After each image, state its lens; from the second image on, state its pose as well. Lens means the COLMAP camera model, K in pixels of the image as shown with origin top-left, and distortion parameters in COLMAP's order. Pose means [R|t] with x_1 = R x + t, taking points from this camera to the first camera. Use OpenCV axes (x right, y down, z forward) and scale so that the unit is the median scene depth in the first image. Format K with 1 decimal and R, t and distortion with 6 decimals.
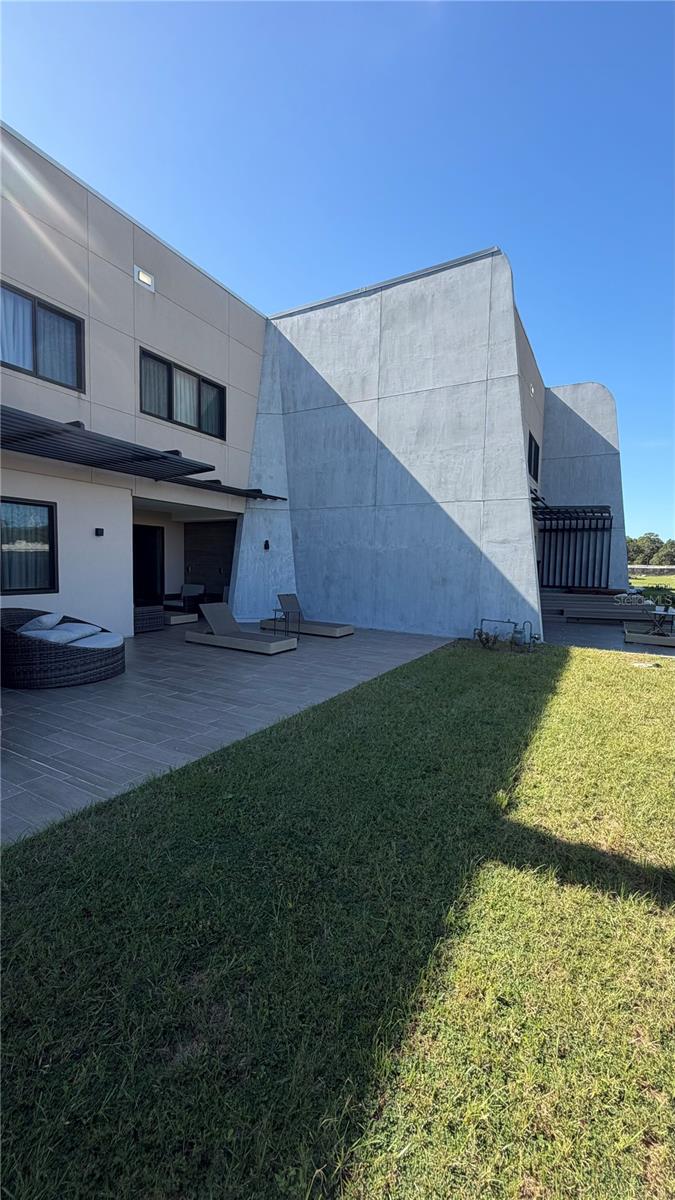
lens RADIAL K [[476.5, 0, 337.5], [0, 476.5, 596.3], [0, 0, 1]] dist [0.000667, -0.000195]
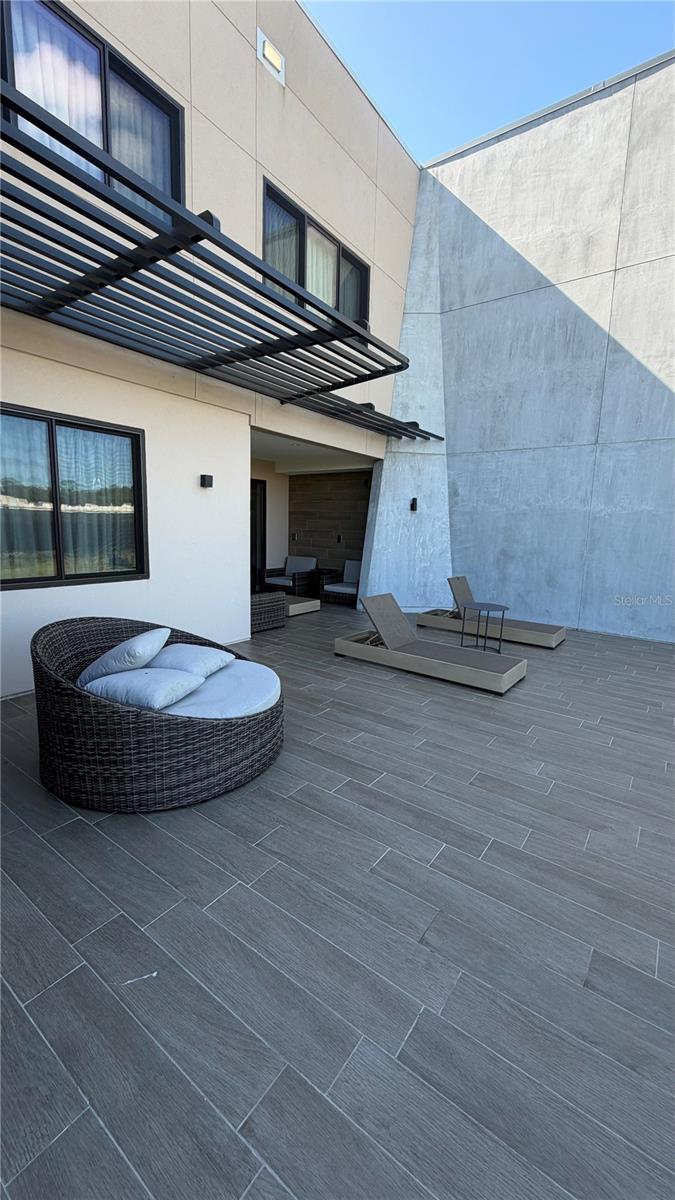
lens RADIAL K [[476.5, 0, 337.8], [0, 476.5, 596.8], [0, 0, 1]] dist [0.000667, -0.000195]
pose [[0.993832, 0.024186, -0.108224, -0.196042], [-0.015793, 0.996848, 0.077744, -0.025809], [0.109763, -0.075556, 0.991082, 0.293455]]
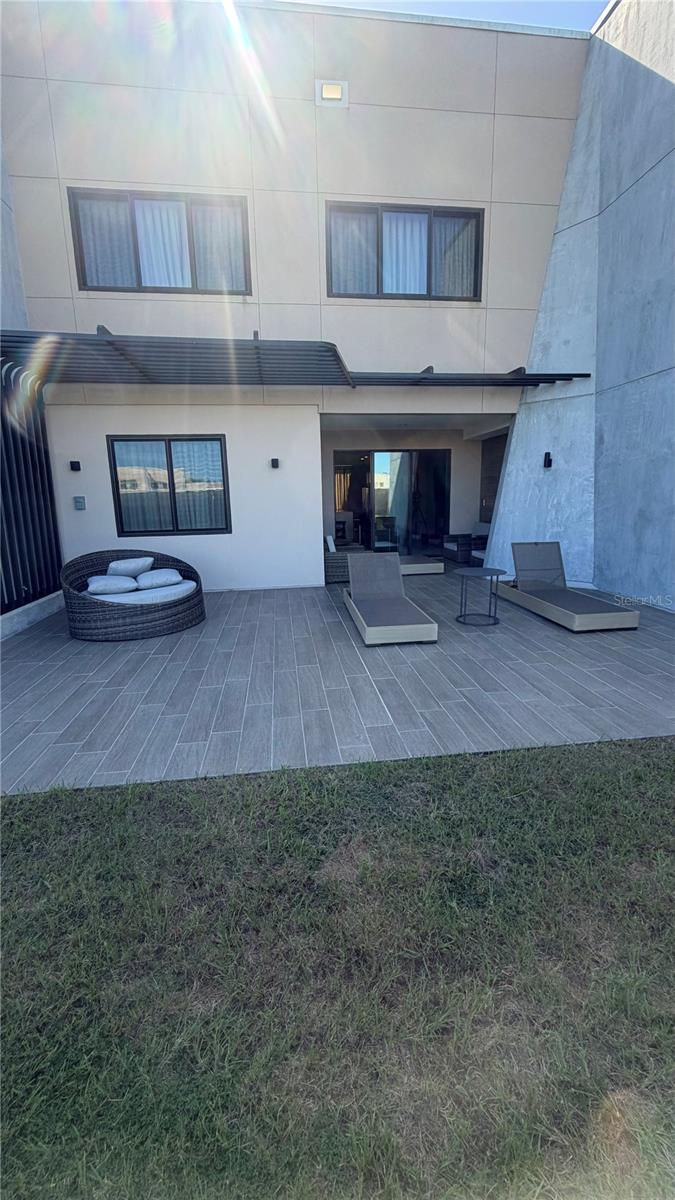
lens RADIAL K [[476.5, 0, 337.7], [0, 476.5, 596.6], [0, 0, 1]] dist [0.000667, -0.000195]
pose [[0.599104, 0.131224, -0.789845, 0.218072], [-0.020532, 0.988672, 0.148683, -0.020434], [0.800408, -0.072860, 0.595011, 0.432137]]
